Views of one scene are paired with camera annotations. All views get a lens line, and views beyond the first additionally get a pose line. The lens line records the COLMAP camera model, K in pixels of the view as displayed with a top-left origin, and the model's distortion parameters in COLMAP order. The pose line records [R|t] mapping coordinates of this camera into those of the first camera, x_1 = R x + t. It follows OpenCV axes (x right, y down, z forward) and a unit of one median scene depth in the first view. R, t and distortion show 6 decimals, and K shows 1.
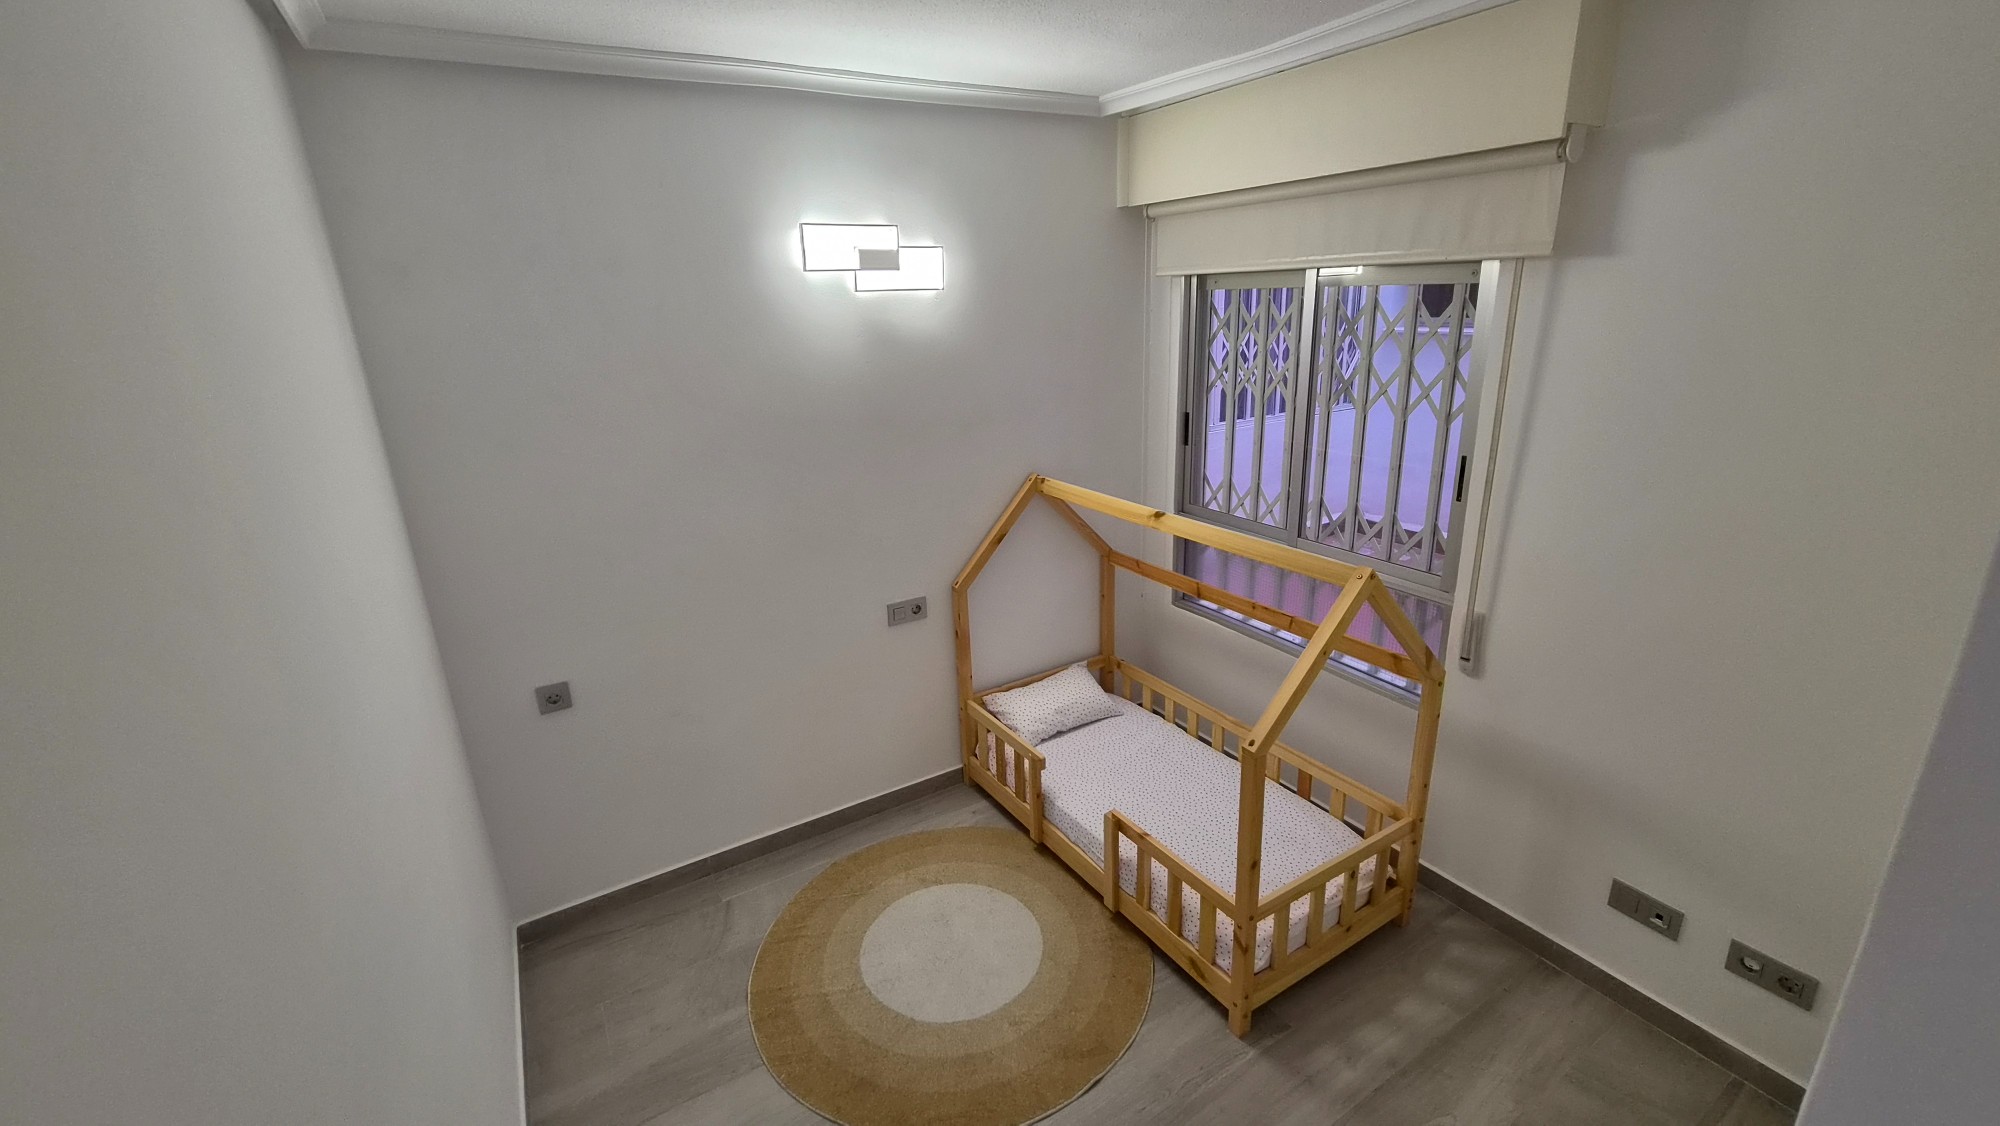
lens RADIAL K [[815.4, 0, 1001.1], [0, 815.4, 574.3], [0, 0, 1]] dist [-0.001459, 0.000417]
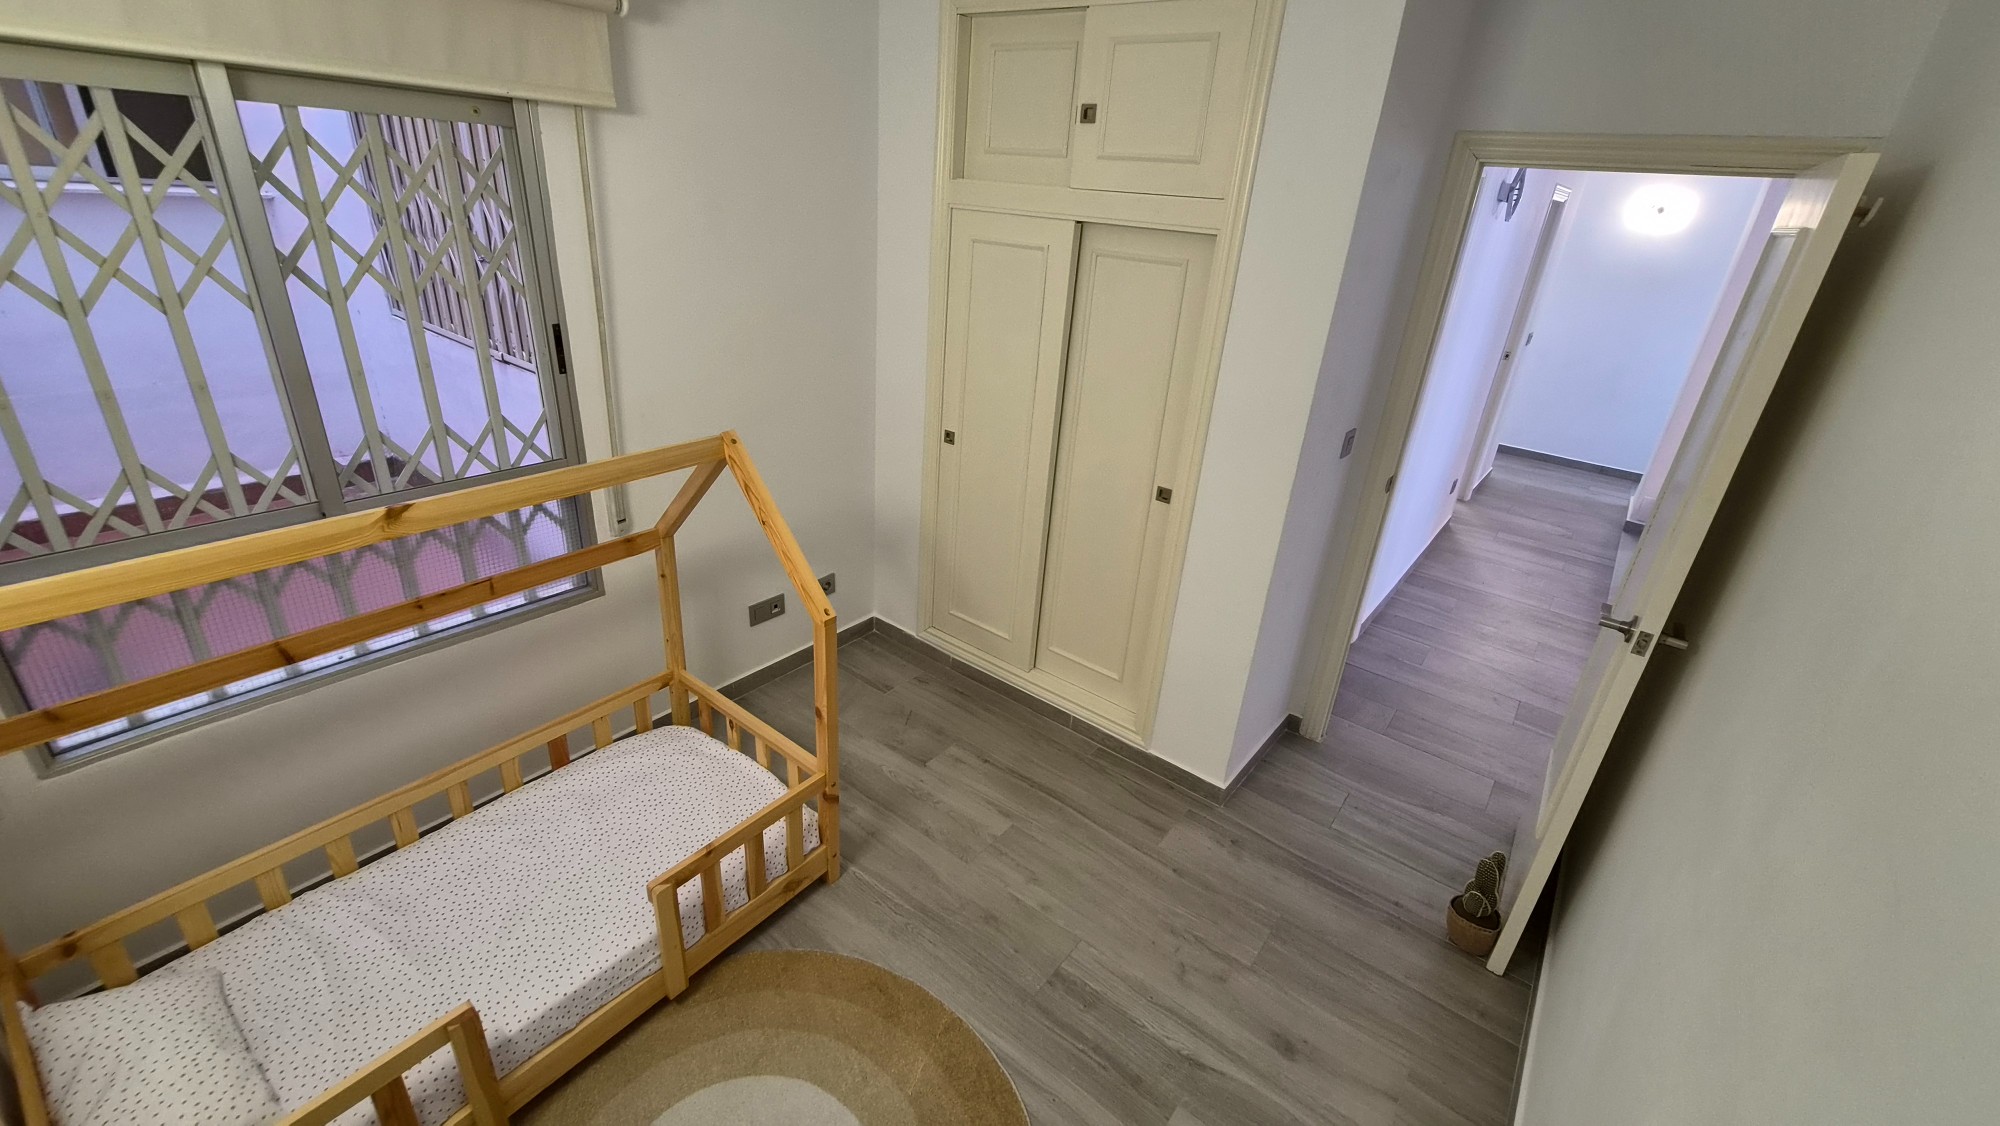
lens RADIAL K [[815.4, 0, 1003.2], [0, 815.4, 548.6], [0, 0, 1]] dist [-0.001459, 0.000417]
pose [[-0.370338, -0.370346, 0.851877, -0.484908], [0.236916, 0.849095, 0.472131, -0.230727], [-0.898176, 0.376672, -0.226711, 0.780953]]
